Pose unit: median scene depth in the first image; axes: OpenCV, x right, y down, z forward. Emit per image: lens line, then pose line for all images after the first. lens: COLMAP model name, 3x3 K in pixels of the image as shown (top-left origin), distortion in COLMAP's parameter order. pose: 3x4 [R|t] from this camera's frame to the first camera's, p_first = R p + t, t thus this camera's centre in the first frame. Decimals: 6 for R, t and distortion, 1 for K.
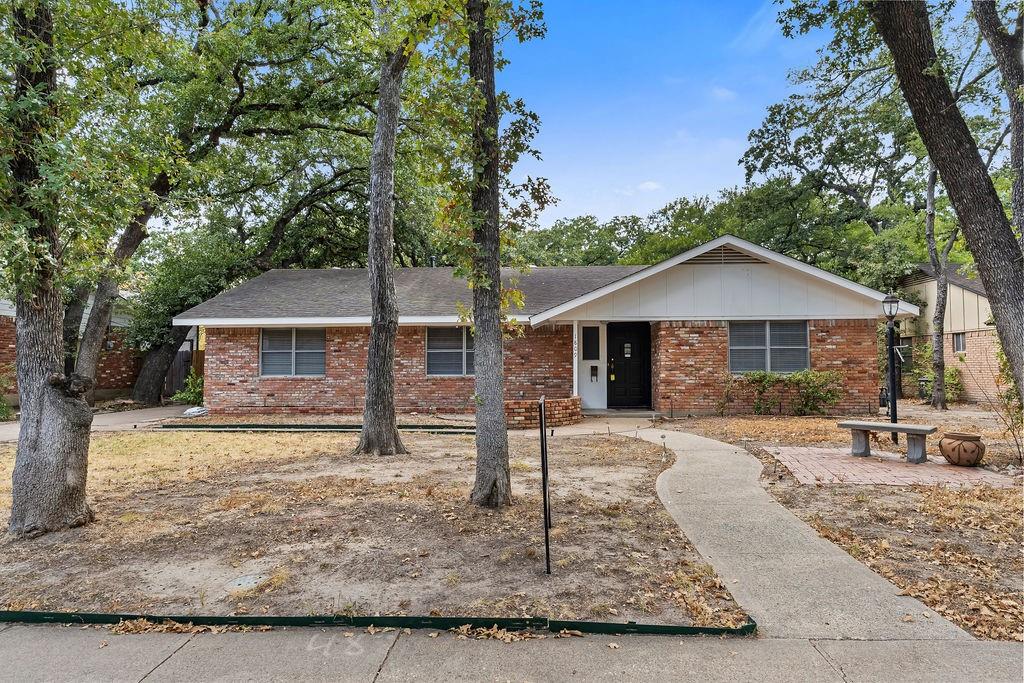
lens RADIAL K [[590.8, 0, 512.2], [0, 590.8, 343.7], [0, 0, 1]] dist [-0.000323, -0.000019]
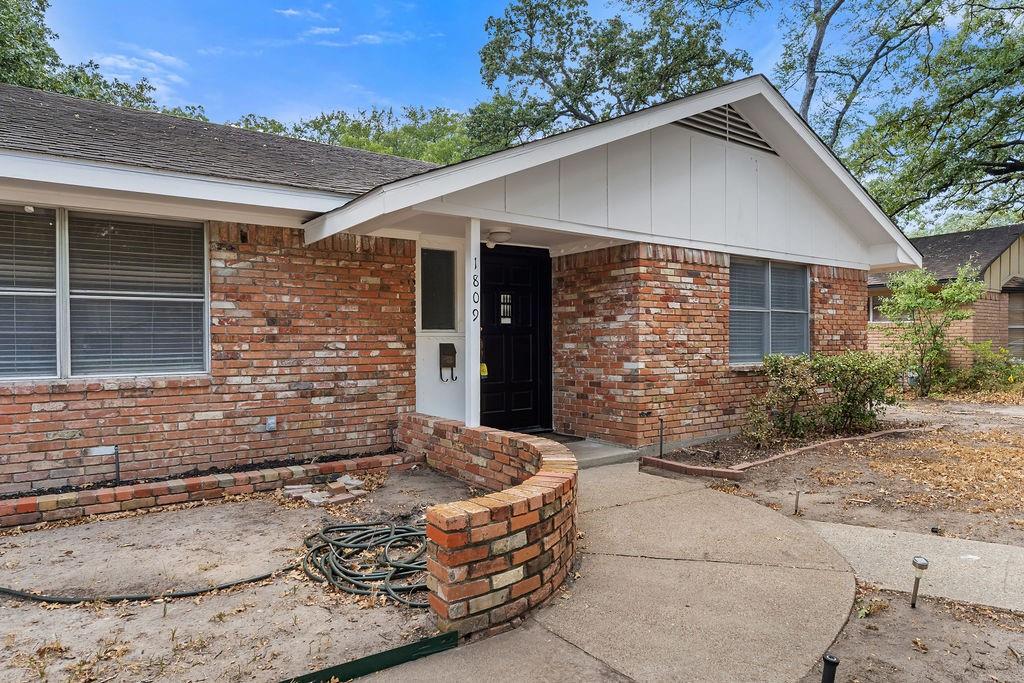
lens RADIAL K [[628.6, 0, 511.5], [0, 628.6, 341.0], [0, 0, 1]] dist [0.002426, 0.000176]
pose [[0.773894, -0.001036, 0.633314, -0.121645], [-0.025054, 0.999166, 0.032250, 0.022585], [-0.632819, -0.040825, 0.773223, 0.695657]]
